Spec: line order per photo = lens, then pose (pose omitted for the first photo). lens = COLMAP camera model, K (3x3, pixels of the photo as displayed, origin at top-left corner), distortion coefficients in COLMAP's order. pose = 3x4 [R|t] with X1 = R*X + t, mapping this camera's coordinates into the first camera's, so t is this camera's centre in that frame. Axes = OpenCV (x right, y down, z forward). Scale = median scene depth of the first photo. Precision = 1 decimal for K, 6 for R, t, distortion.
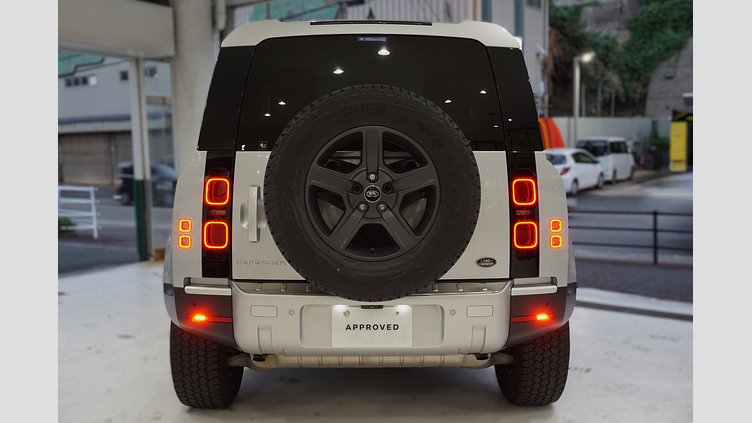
lens RADIAL K [[636.4, 0, 376.0], [0, 636.4, 211.5], [0, 0, 1]] dist [0.000633, 0.003218]
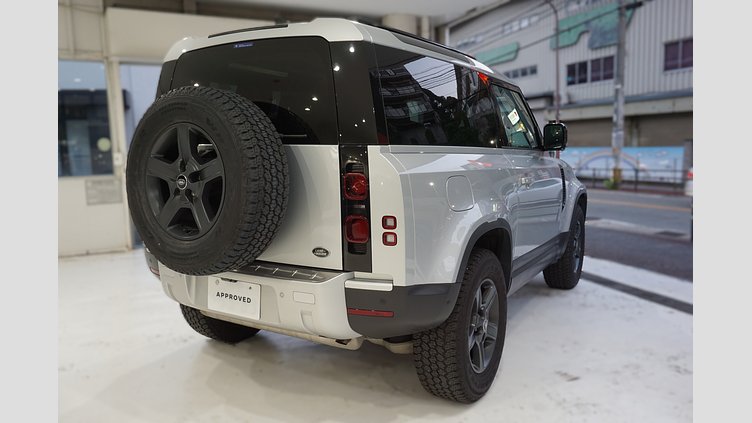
lens RADIAL K [[504.8, 0, 377.7], [0, 504.8, 213.5], [0, 0, 1]] dist [0.000532, 0.080650]
pose [[0.861417, 0.066668, -0.503503, 0.668983], [-0.046800, 0.997549, 0.052016, -0.031063], [0.505737, -0.021243, 0.862426, 0.336743]]
